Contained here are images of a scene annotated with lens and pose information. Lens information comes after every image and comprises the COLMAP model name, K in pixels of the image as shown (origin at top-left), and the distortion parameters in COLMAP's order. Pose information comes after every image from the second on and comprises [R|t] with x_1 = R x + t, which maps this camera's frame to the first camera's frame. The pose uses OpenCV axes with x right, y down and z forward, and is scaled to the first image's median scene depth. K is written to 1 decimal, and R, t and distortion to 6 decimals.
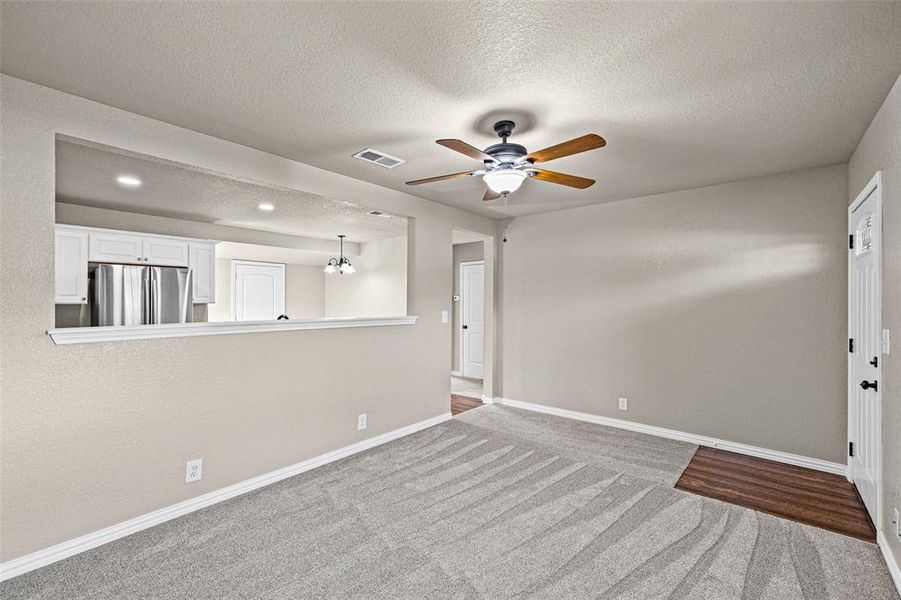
lens RADIAL K [[384.1, 0, 451.9], [0, 384.1, 297.3], [0, 0, 1]] dist [0.006736, -0.000258]
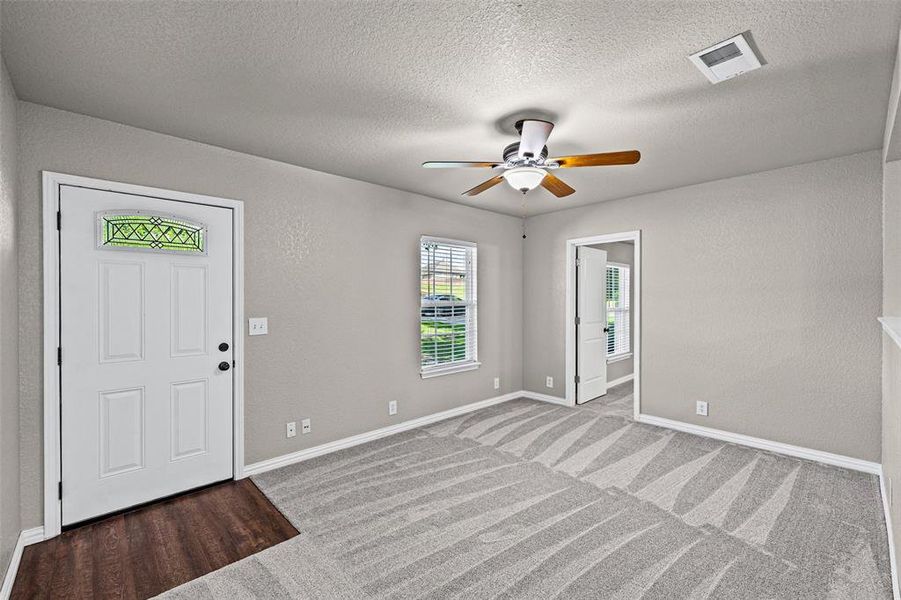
lens RADIAL K [[384.1, 0, 449.3], [0, 384.1, 303.6], [0, 0, 1]] dist [0.006736, -0.000258]
pose [[-0.992280, 0.006883, 0.123828, 0.162172], [0.006114, 0.999960, -0.006589, 0.030579], [-0.123869, -0.005781, -0.992282, 1.624666]]
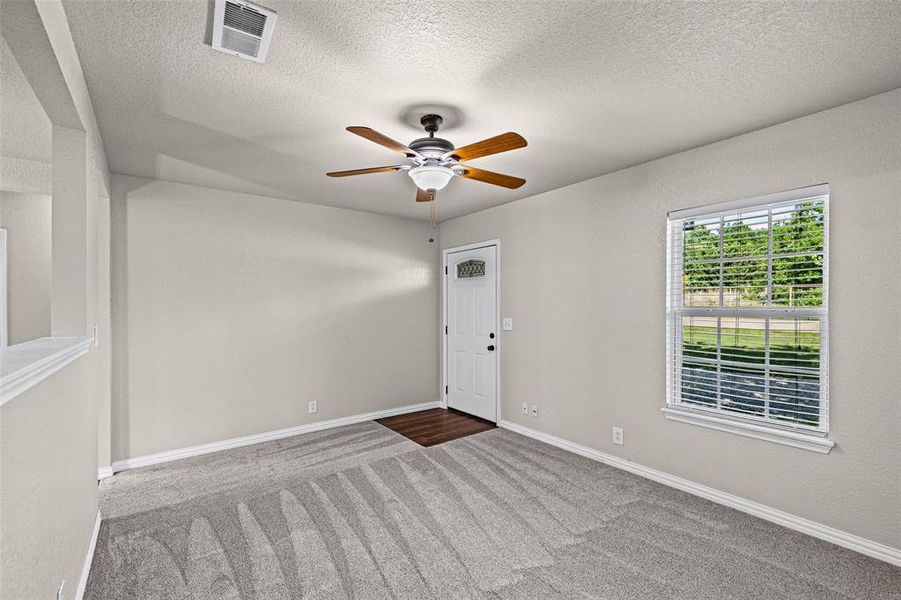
lens RADIAL K [[384.1, 0, 450.5], [0, 384.1, 302.9], [0, 0, 1]] dist [0.006736, -0.000258]
pose [[0.215062, 0.003835, 0.976593, -0.628661], [-0.007840, 0.999967, -0.002200, 0.008076], [-0.976569, -0.007183, 0.215085, 0.598892]]
